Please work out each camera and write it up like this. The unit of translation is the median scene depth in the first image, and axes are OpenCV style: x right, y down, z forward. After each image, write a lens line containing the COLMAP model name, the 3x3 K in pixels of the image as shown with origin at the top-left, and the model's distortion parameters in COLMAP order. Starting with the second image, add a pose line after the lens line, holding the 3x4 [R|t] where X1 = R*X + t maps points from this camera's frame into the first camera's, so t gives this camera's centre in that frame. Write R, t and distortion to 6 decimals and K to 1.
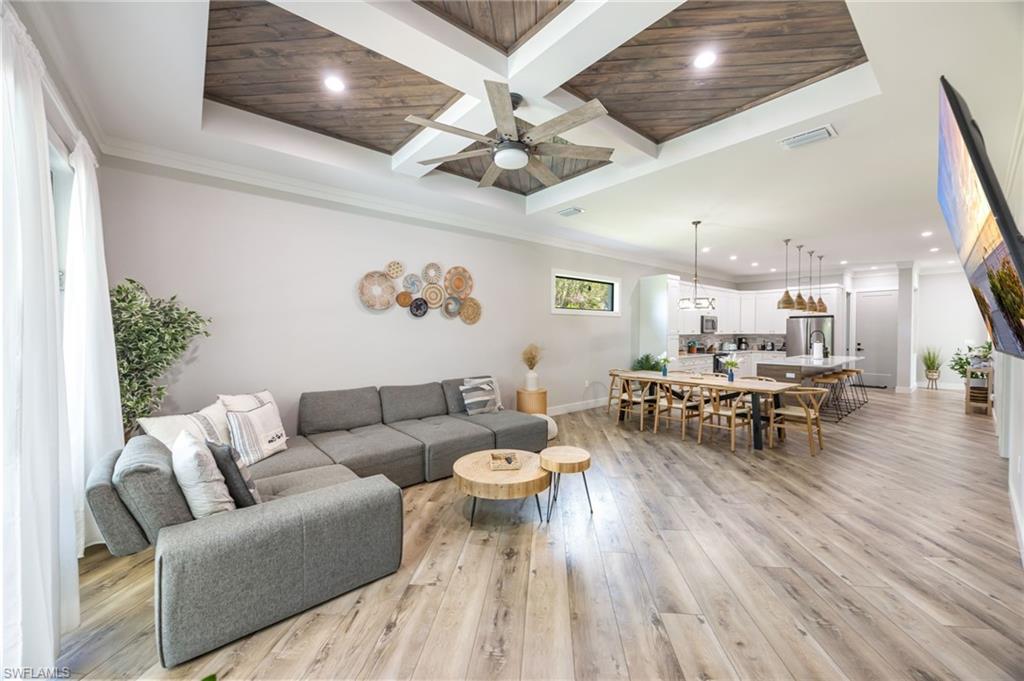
lens RADIAL K [[385.3, 0, 512.0], [0, 385.3, 340.5], [0, 0, 1]] dist [-0.004804, 0.000098]
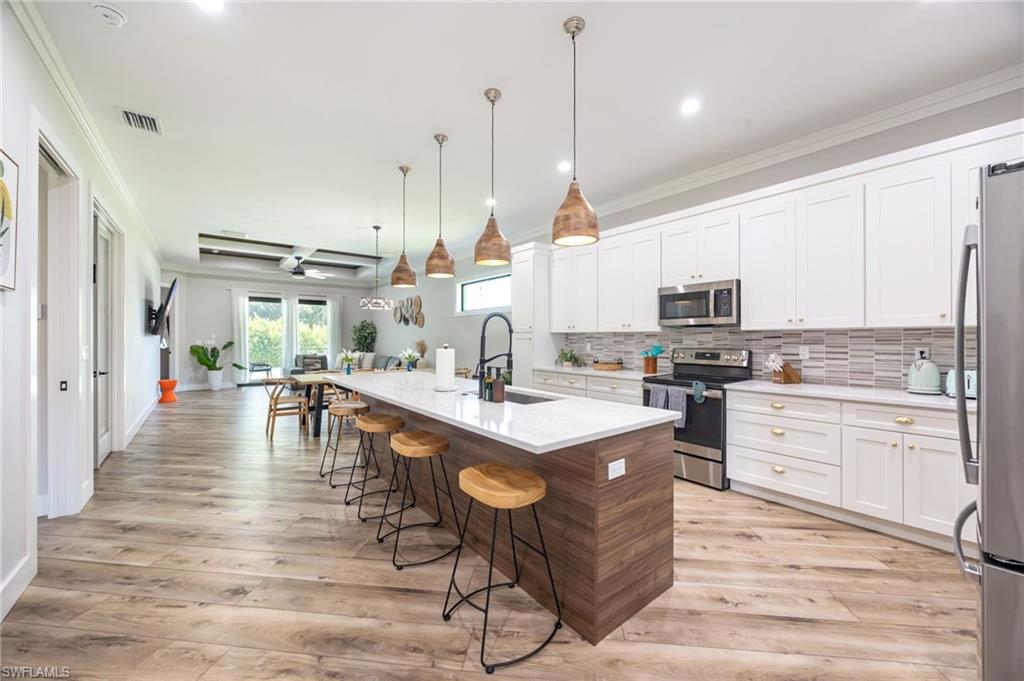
lens RADIAL K [[385.3, 0, 512.0], [0, 385.3, 340.5], [0, 0, 1]] dist [-0.004804, 0.000098]
pose [[-0.018575, 0.005133, -0.999814, 0.933189], [-0.023826, 0.999701, 0.005575, -0.003619], [0.999544, 0.023925, -0.018447, 0.845762]]
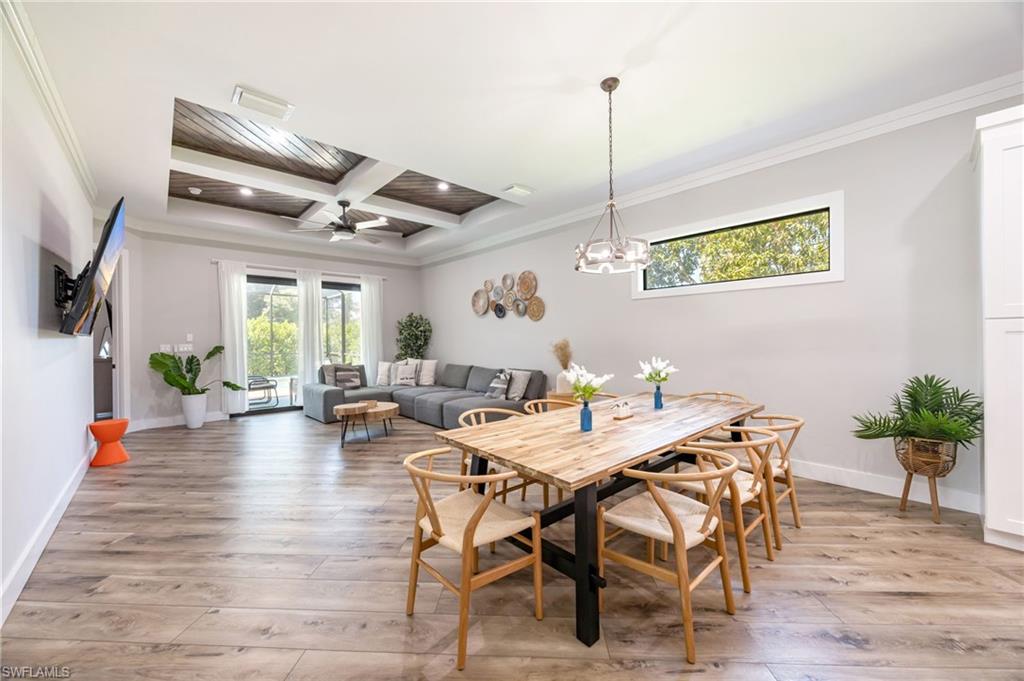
lens RADIAL K [[385.3, 0, 512.0], [0, 385.3, 340.5], [0, 0, 1]] dist [-0.004804, 0.000098]
pose [[0.051662, 0.004638, -0.998654, 0.570254], [-0.012619, 0.999912, 0.003991, 0.005167], [0.998585, 0.012396, 0.051716, 0.517589]]
